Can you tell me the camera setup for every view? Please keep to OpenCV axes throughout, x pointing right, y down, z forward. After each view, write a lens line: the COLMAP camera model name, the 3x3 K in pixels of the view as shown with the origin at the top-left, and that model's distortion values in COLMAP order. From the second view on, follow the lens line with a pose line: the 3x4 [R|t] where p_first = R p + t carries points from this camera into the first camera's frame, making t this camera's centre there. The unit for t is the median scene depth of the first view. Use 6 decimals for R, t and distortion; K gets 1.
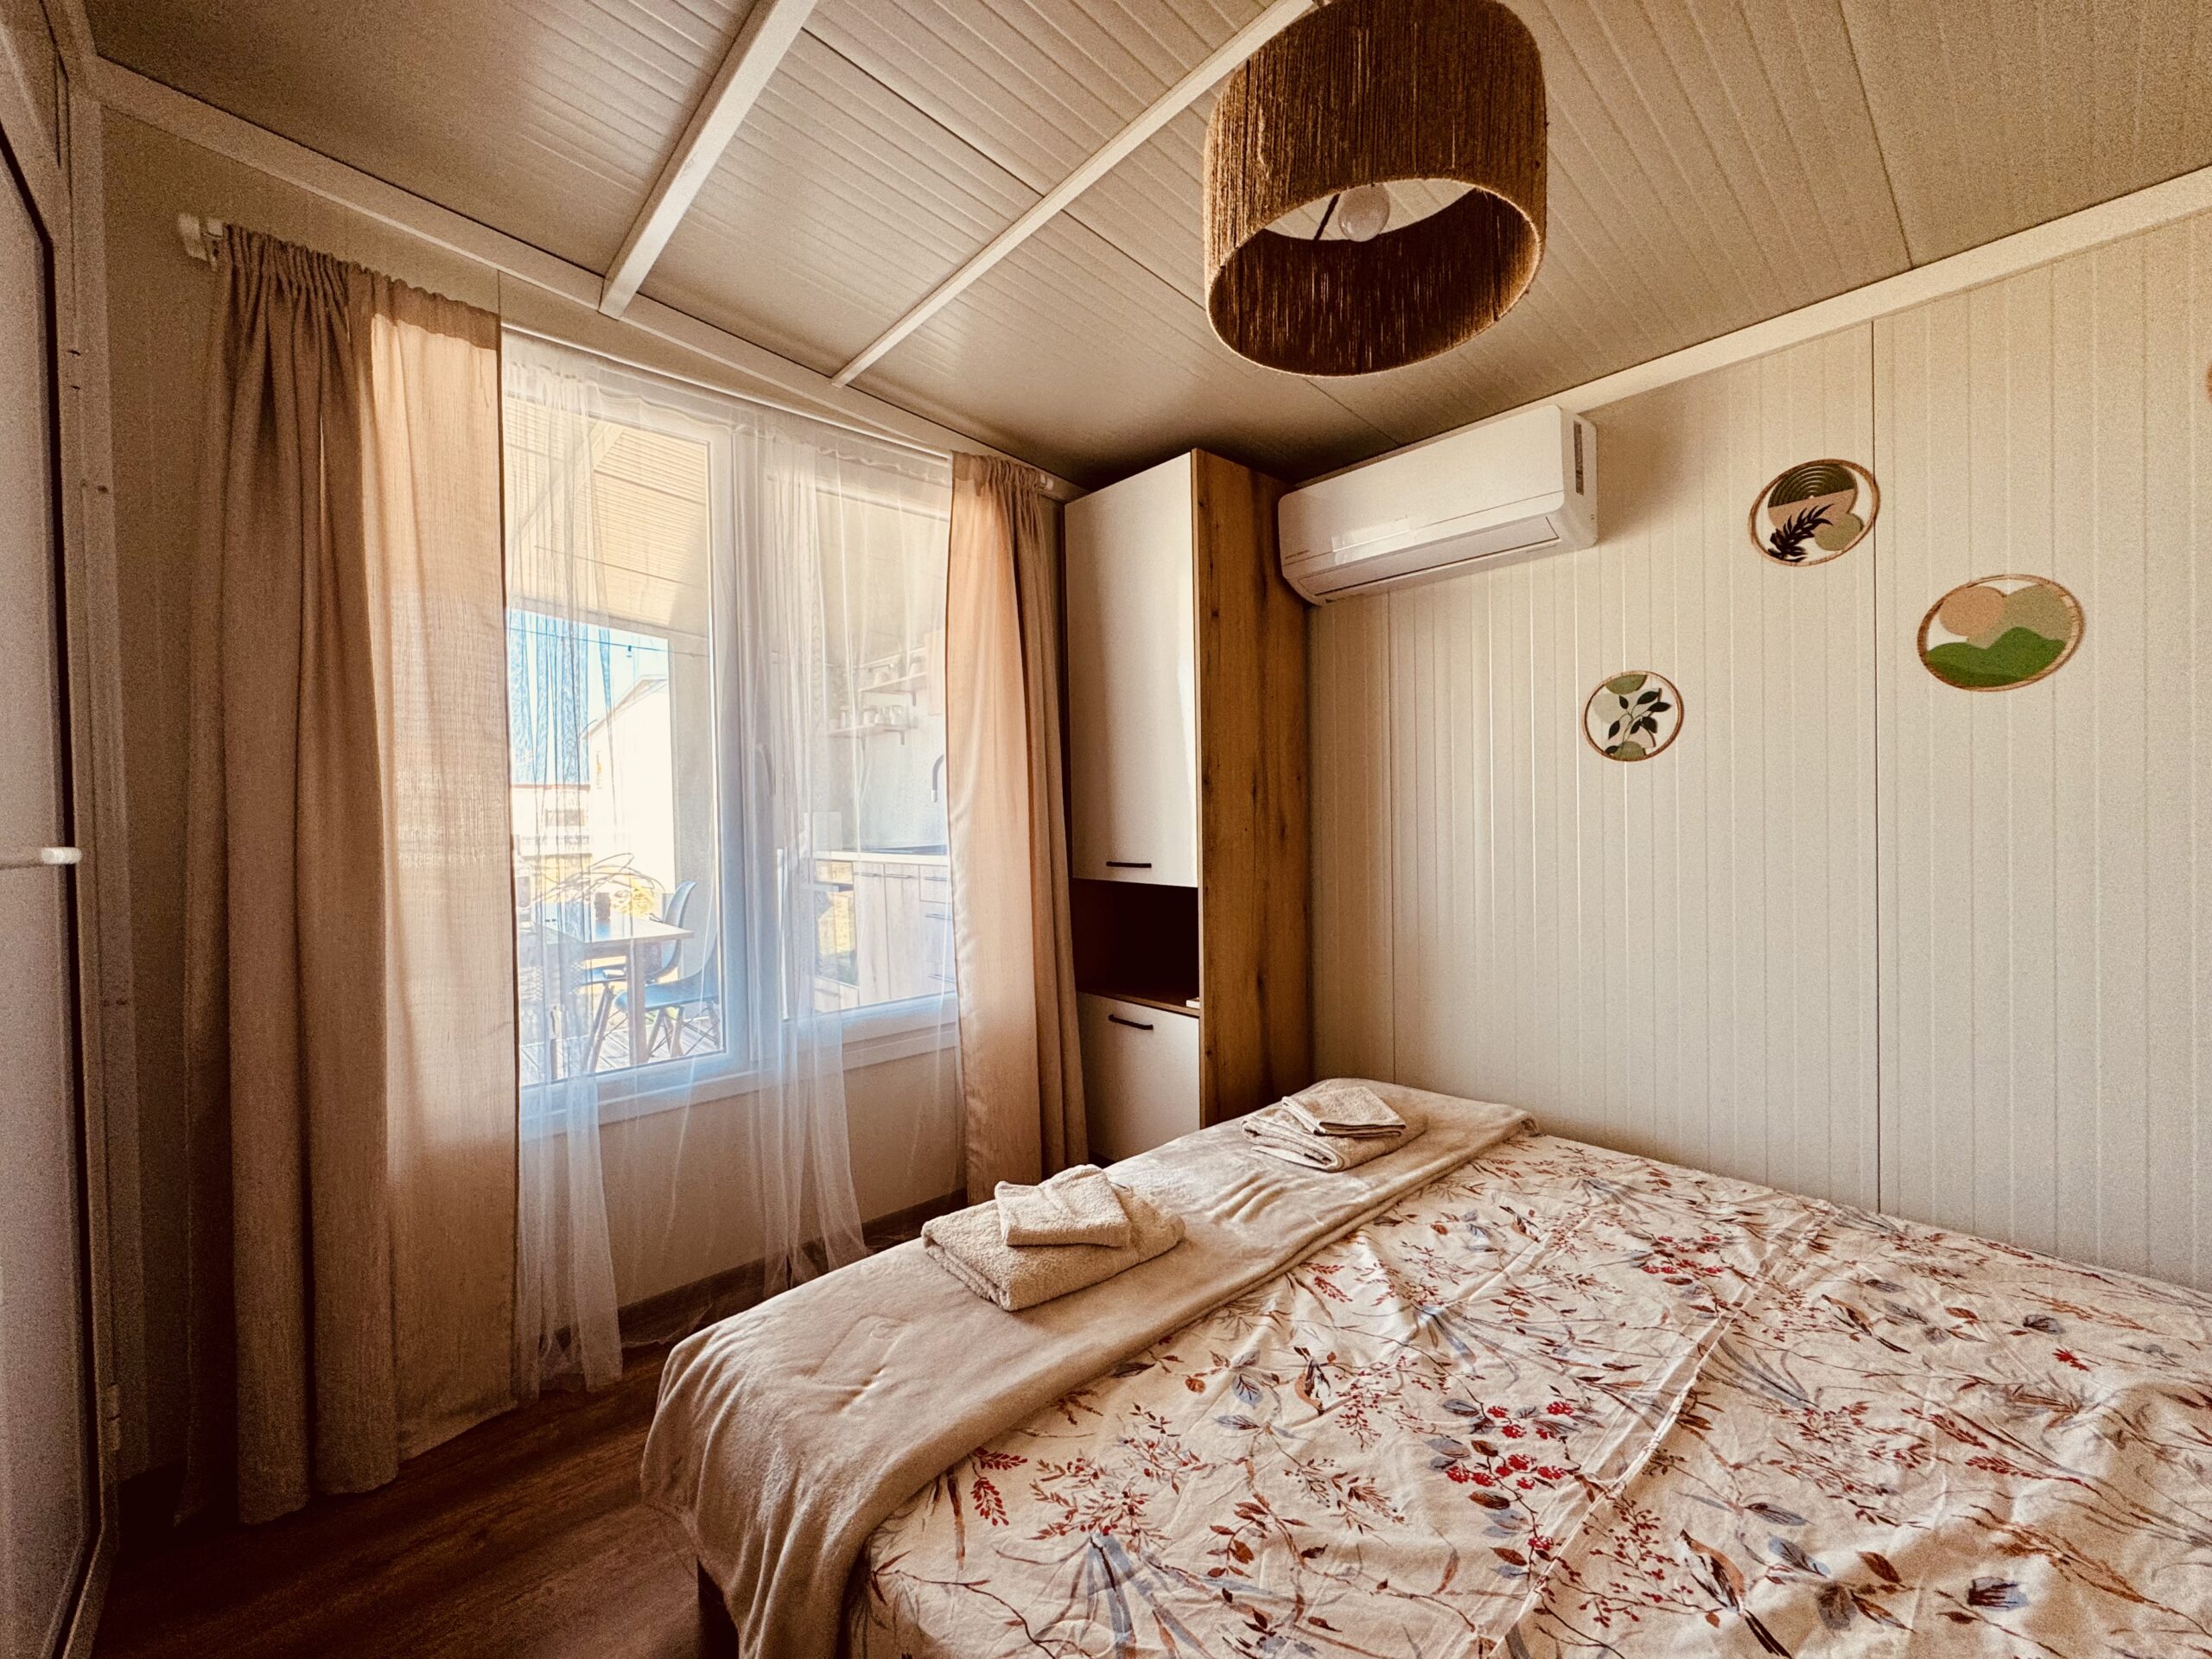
lens RADIAL K [[886.6, 0, 1103.4], [0, 886.6, 822.9], [0, 0, 1]] dist [-0.001123, -0.000183]
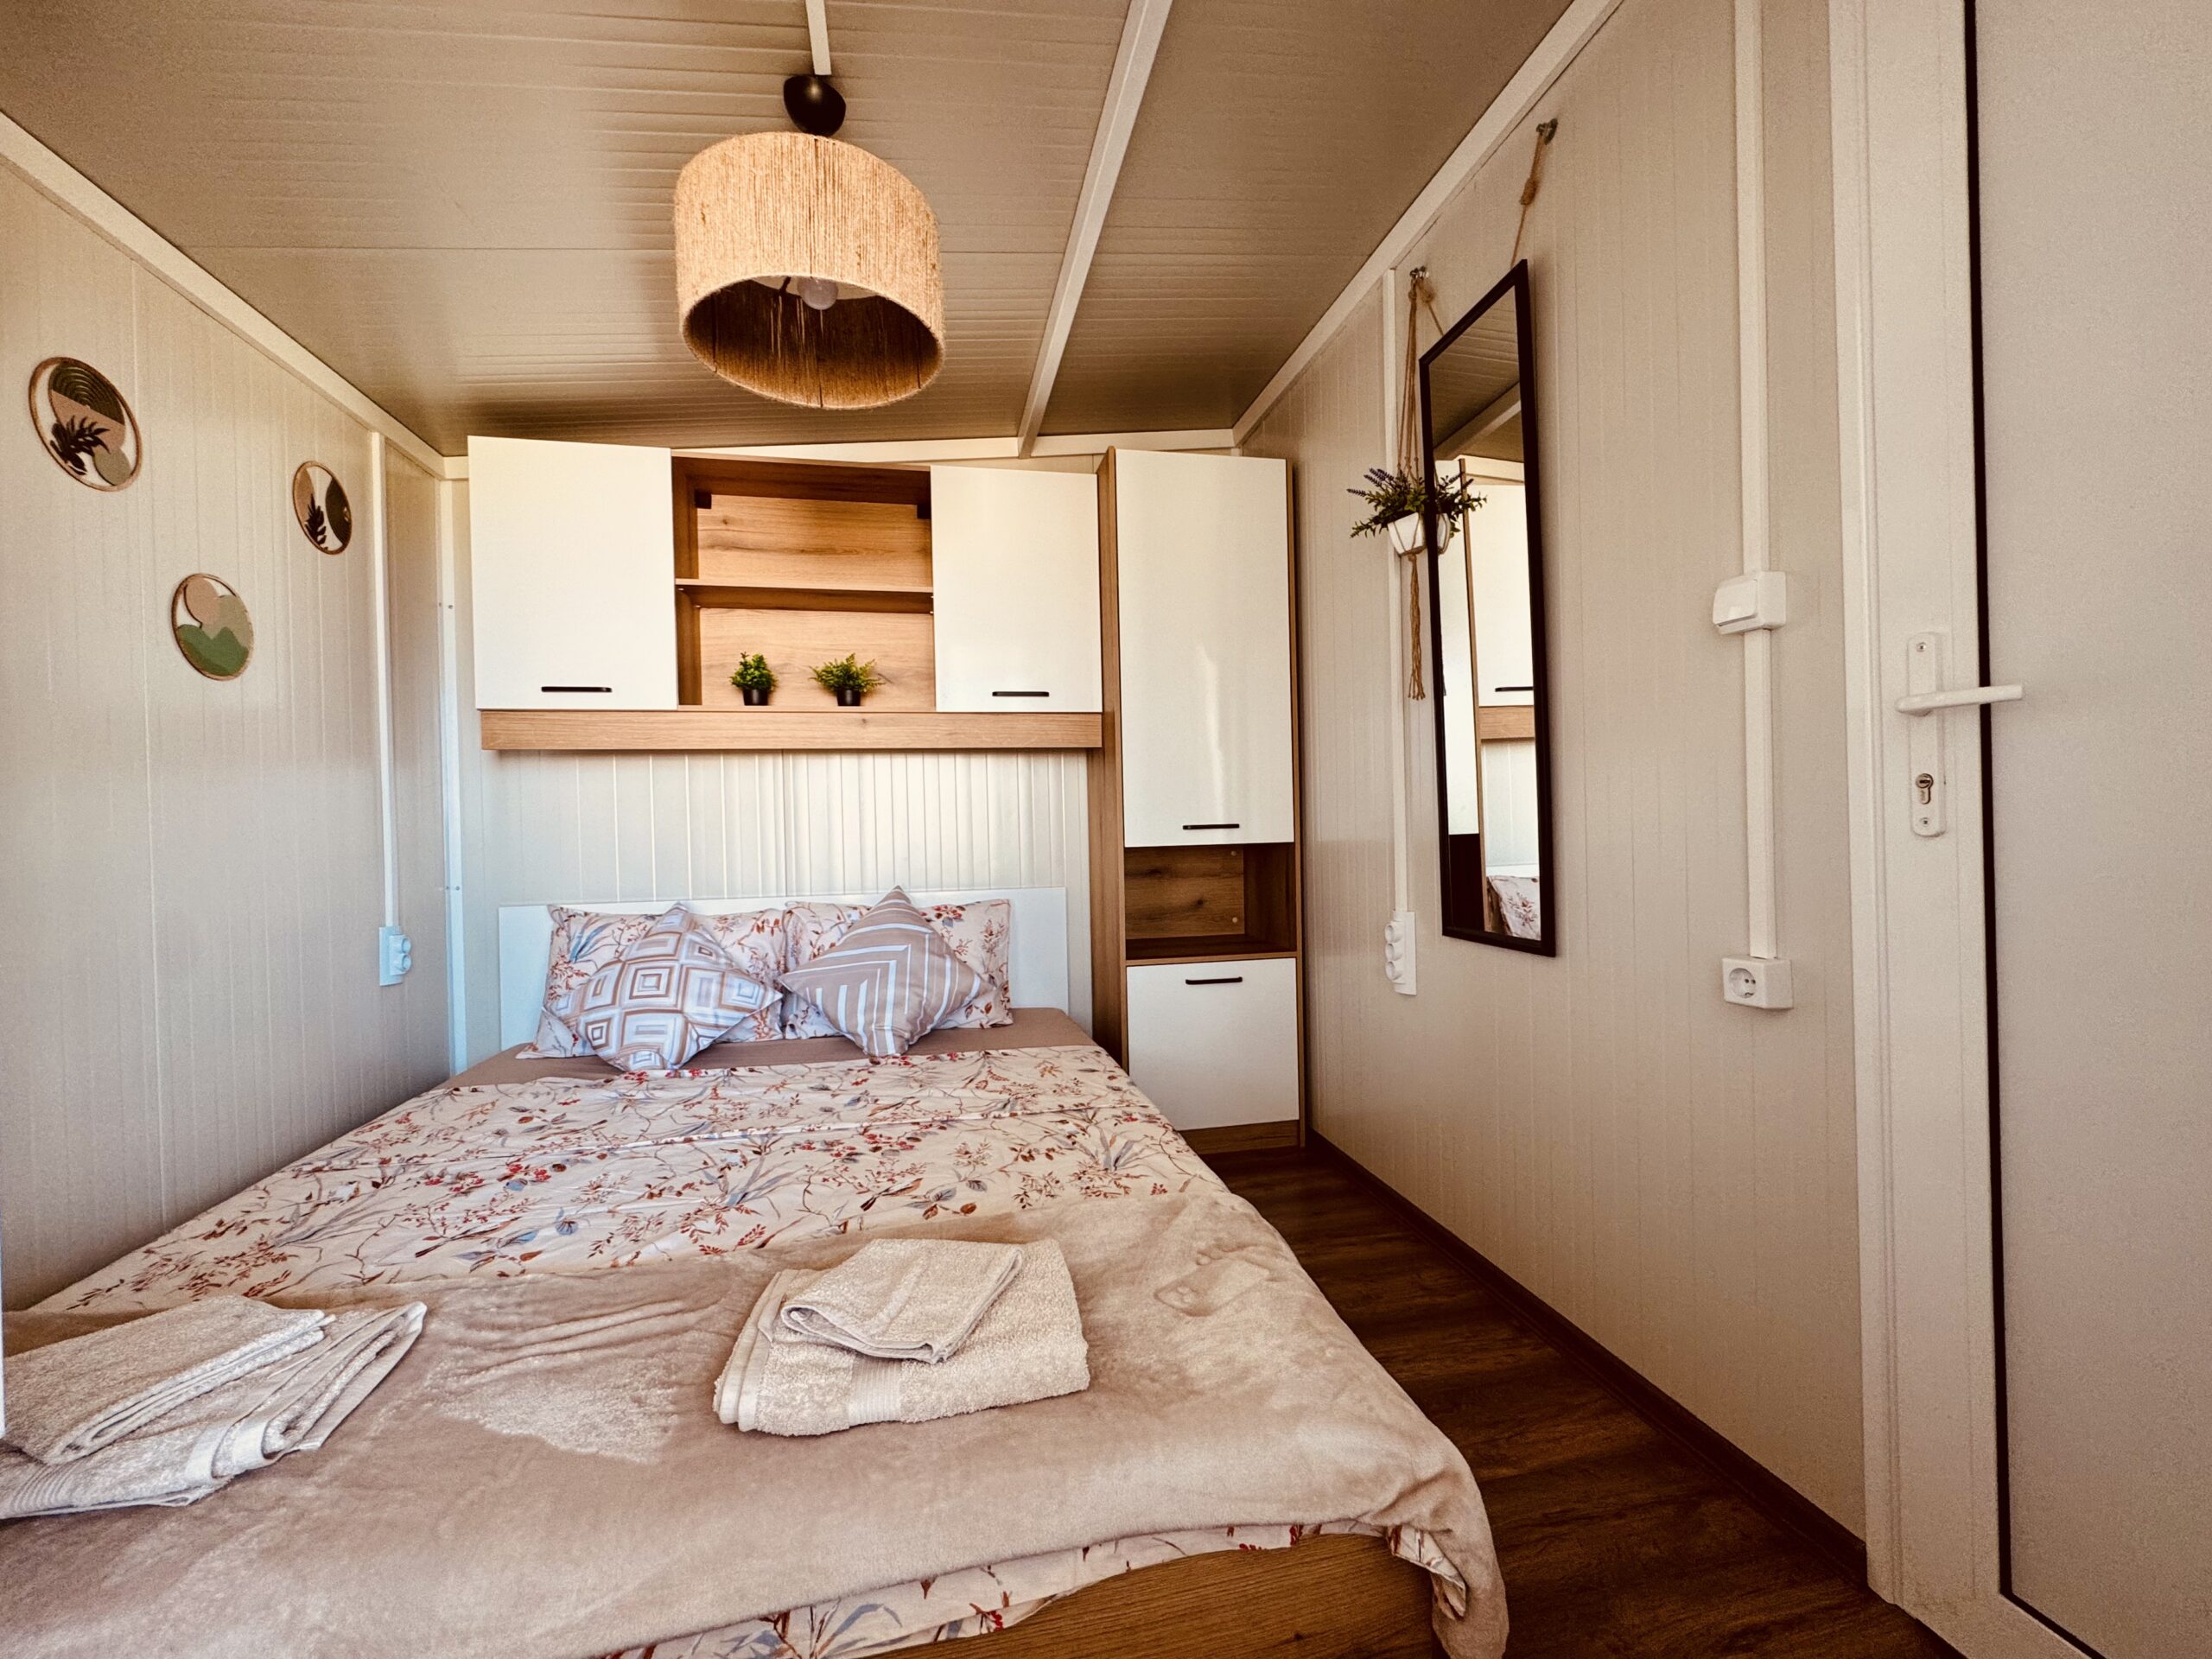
lens RADIAL K [[886.6, 0, 1102.6], [0, 886.6, 830.4], [0, 0, 1]] dist [-0.001123, -0.000183]
pose [[-0.864069, 0.035965, 0.502087, -0.581035], [0.045034, 0.998968, 0.005944, 0.095819], [-0.501355, 0.027747, -0.864797, 1.644983]]
